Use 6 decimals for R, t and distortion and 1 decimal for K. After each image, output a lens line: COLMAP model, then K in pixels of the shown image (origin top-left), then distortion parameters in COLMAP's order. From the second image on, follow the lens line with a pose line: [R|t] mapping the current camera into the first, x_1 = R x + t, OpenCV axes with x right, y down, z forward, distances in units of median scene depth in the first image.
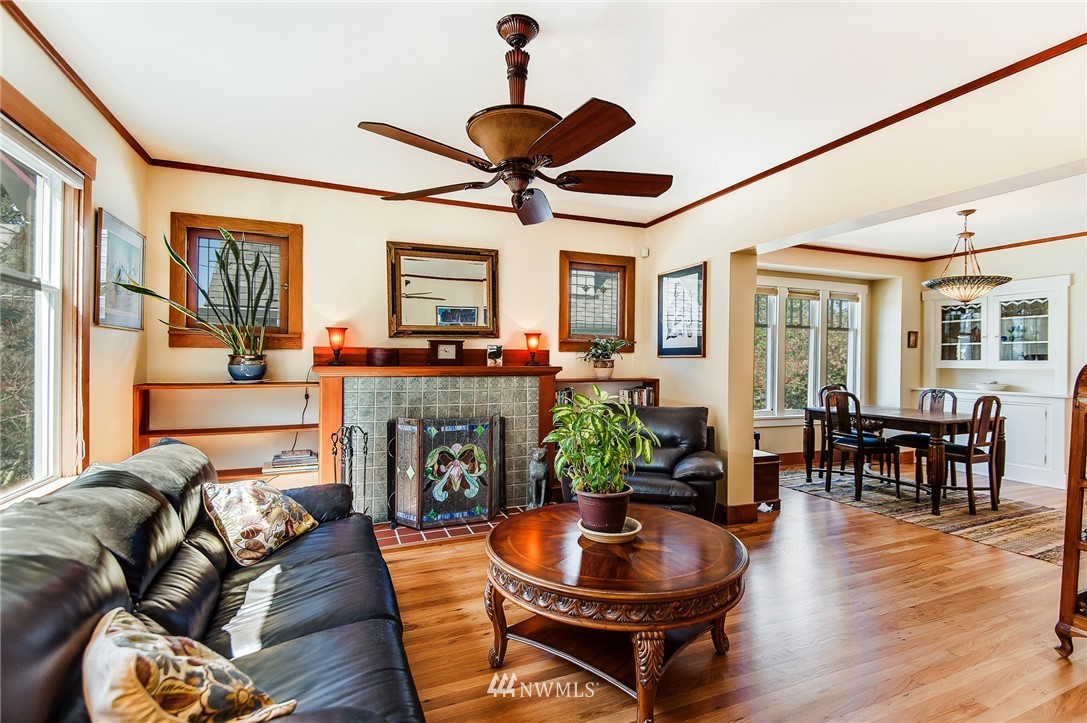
lens RADIAL K [[491.7, 0, 536.6], [0, 491.7, 362.0], [0, 0, 1]] dist [0.047428, -0.036980]
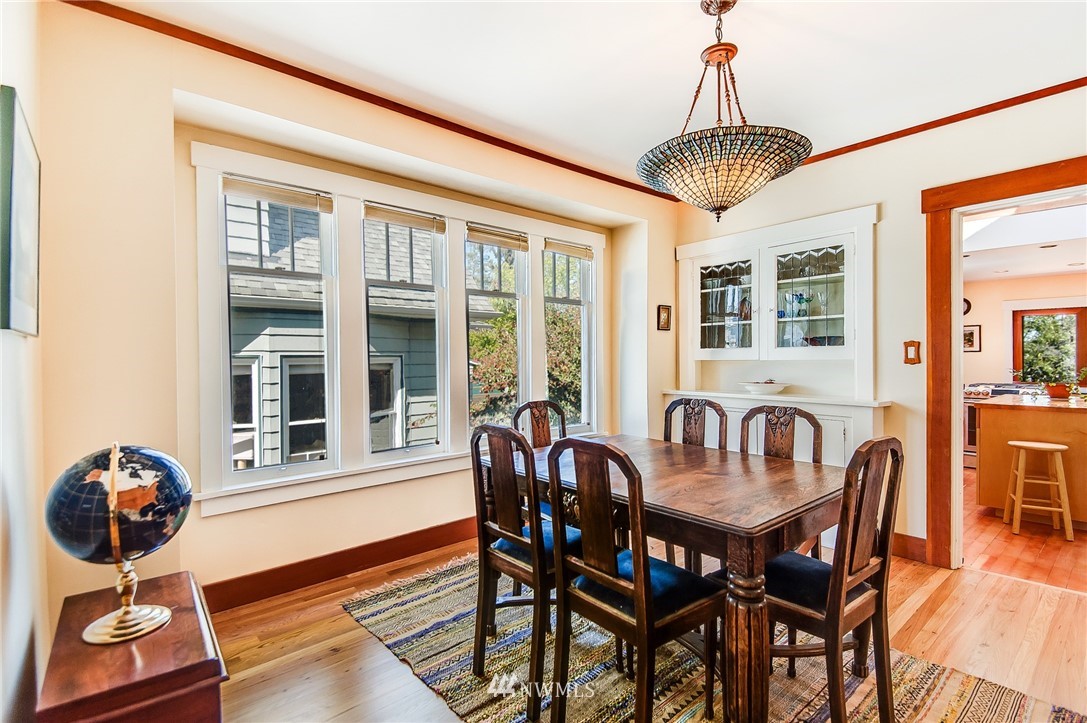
lens RADIAL K [[491.7, 0, 536.6], [0, 491.7, 362.0], [0, 0, 1]] dist [0.047428, -0.036980]
pose [[0.950162, -0.015273, 0.311384, 0.433192], [0.015743, 0.999876, 0.001003, 0.009995], [-0.311360, 0.003949, 0.950284, 0.485391]]
